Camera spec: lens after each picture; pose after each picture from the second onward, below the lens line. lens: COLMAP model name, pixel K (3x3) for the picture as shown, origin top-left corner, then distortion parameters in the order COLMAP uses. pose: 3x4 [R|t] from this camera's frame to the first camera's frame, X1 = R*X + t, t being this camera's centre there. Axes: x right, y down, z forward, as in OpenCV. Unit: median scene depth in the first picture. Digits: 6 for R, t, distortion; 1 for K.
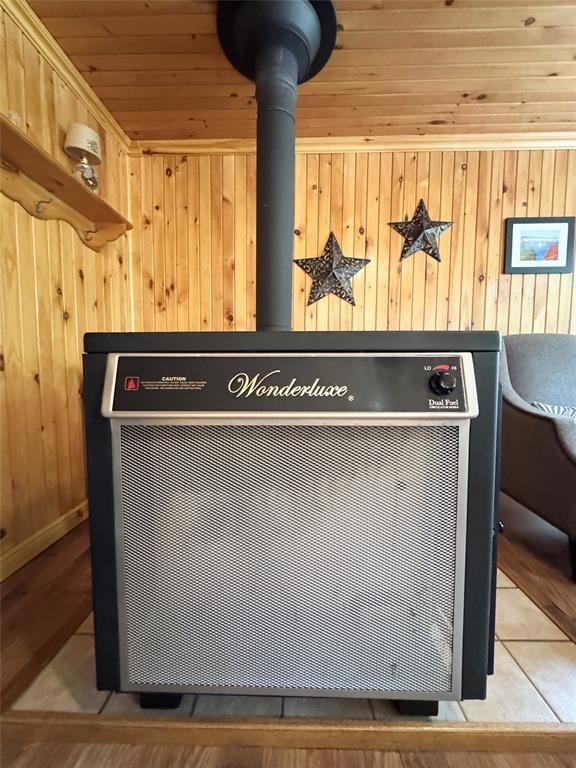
lens RADIAL K [[307.8, 0, 287.7], [0, 307.8, 383.8], [0, 0, 1]] dist [-0.004004, 0.001215]
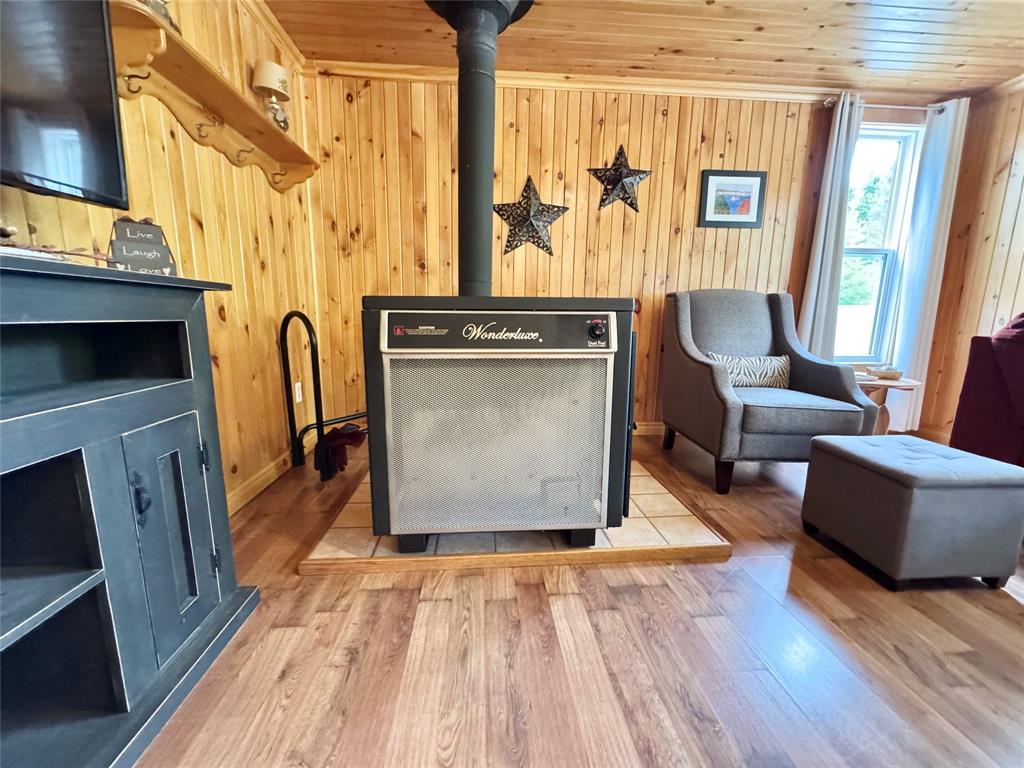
lens RADIAL K [[410.4, 0, 511.6], [0, 410.4, 383.5], [0, 0, 1]] dist [-0.004004, 0.001215]
pose [[0.994860, -0.008800, 0.100874, -0.050274], [-0.001693, 0.994632, 0.103460, 0.015267], [-0.101243, -0.103099, 0.989505, -0.346179]]
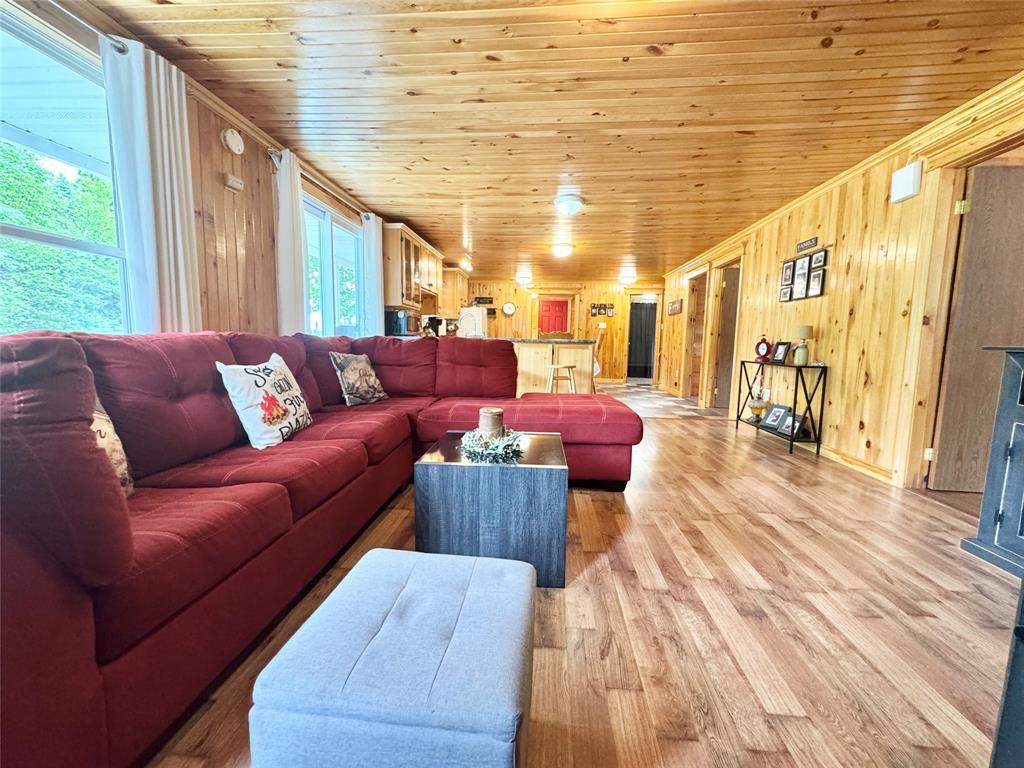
lens RADIAL K [[410.4, 0, 512.1], [0, 410.4, 383.2], [0, 0, 1]] dist [-0.004004, 0.001215]
pose [[-0.997887, -0.029639, 0.057812, 0.652184], [-0.019793, 0.986265, 0.163979, -0.080481], [-0.061878, 0.162488, -0.984768, 0.686126]]
